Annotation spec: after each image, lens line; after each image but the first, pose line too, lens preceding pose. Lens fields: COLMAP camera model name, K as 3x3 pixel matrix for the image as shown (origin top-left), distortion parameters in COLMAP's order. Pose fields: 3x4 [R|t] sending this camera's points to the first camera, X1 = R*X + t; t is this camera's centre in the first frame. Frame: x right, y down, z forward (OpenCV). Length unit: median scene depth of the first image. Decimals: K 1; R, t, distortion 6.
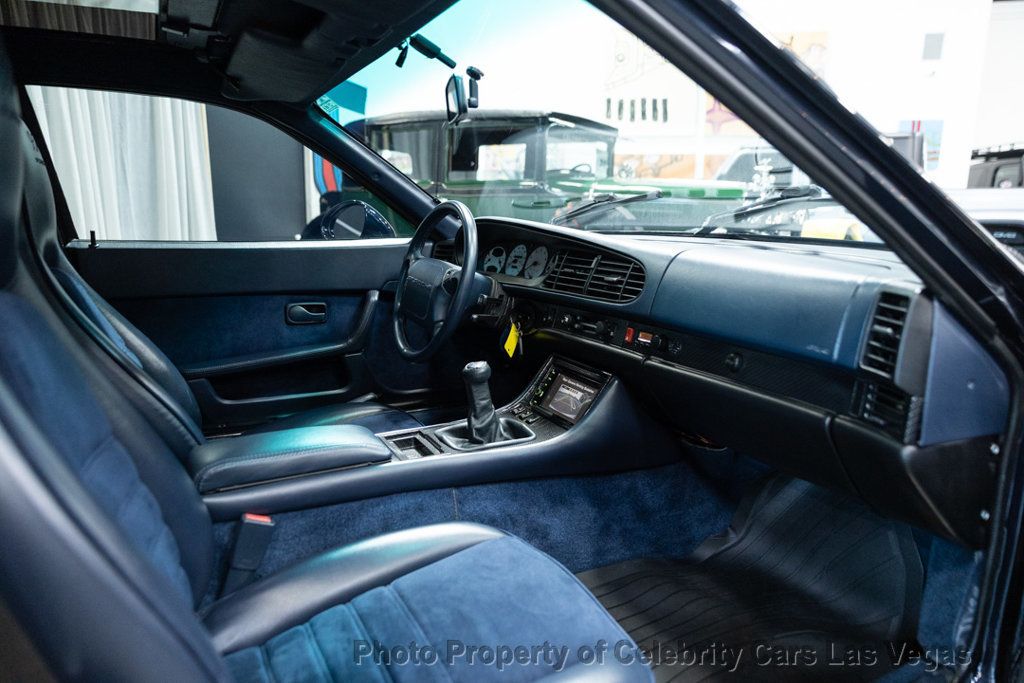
lens RADIAL K [[685.4, 0, 505.8], [0, 685.4, 342.1], [0, 0, 1]] dist [0.024602, 0.005381]
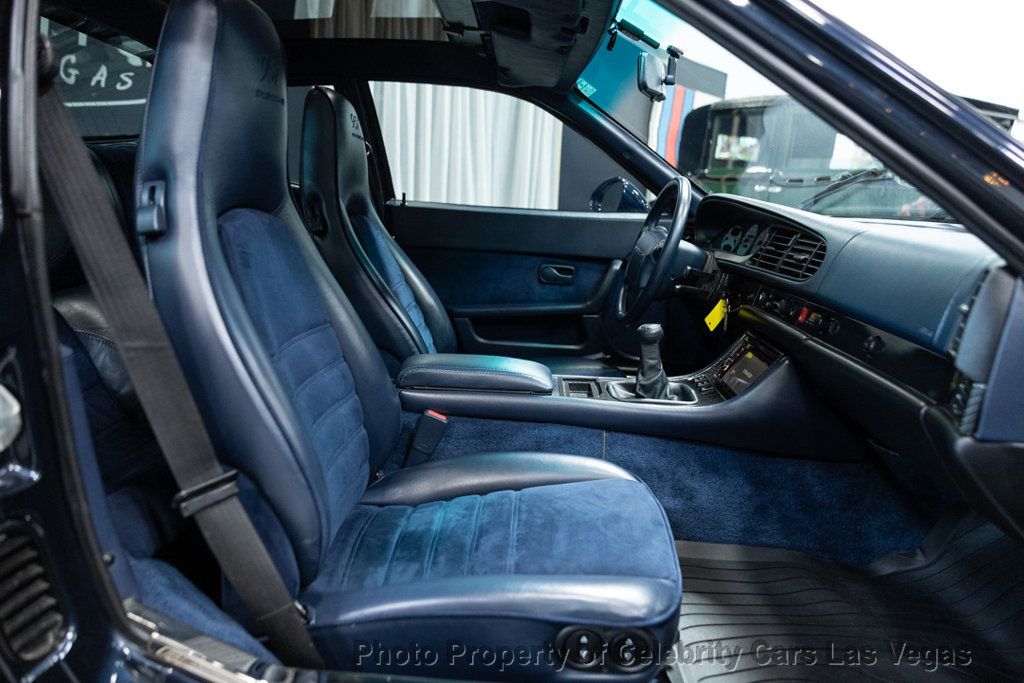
lens RADIAL K [[685.4, 0, 520.2], [0, 685.4, 337.3], [0, 0, 1]] dist [0.024602, 0.005381]
pose [[0.878647, 0.135837, -0.457743, 0.262564], [-0.133379, 0.990342, 0.037864, 0.035758], [0.458465, 0.027784, 0.888278, -0.044358]]
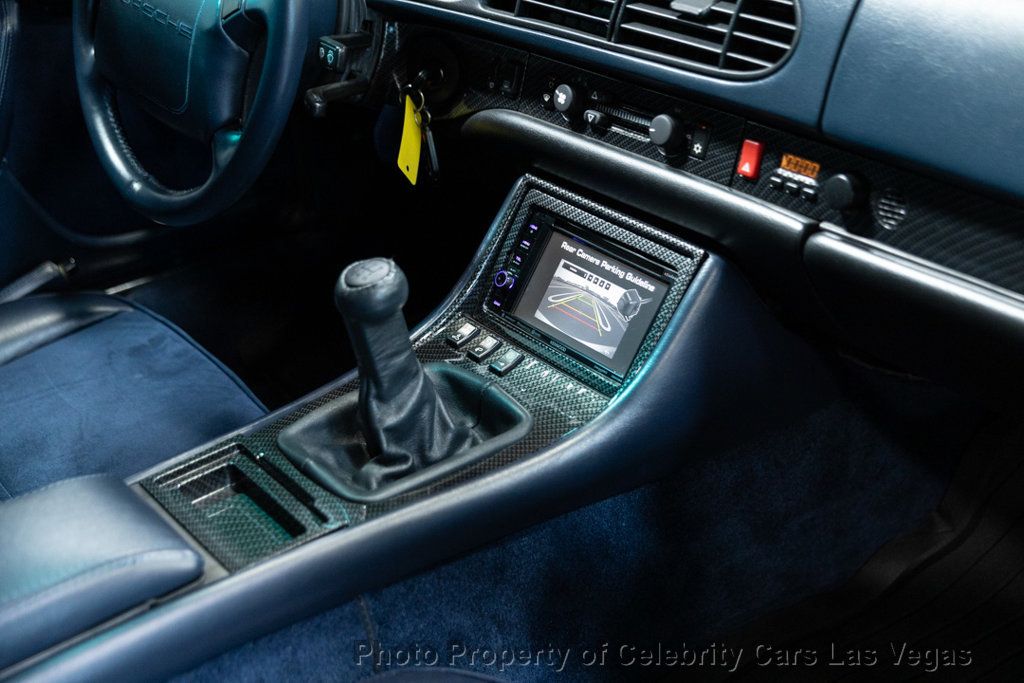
lens RADIAL K [[1373.1, 0, 512.7], [0, 1373.1, 335.7], [0, 0, 1]] dist [0.014465, 0.000000]
pose [[0.977909, -0.133625, 0.160743, -0.089201], [0.079568, 0.949059, 0.304885, -0.155930], [-0.193295, -0.285360, 0.938726, 0.241762]]
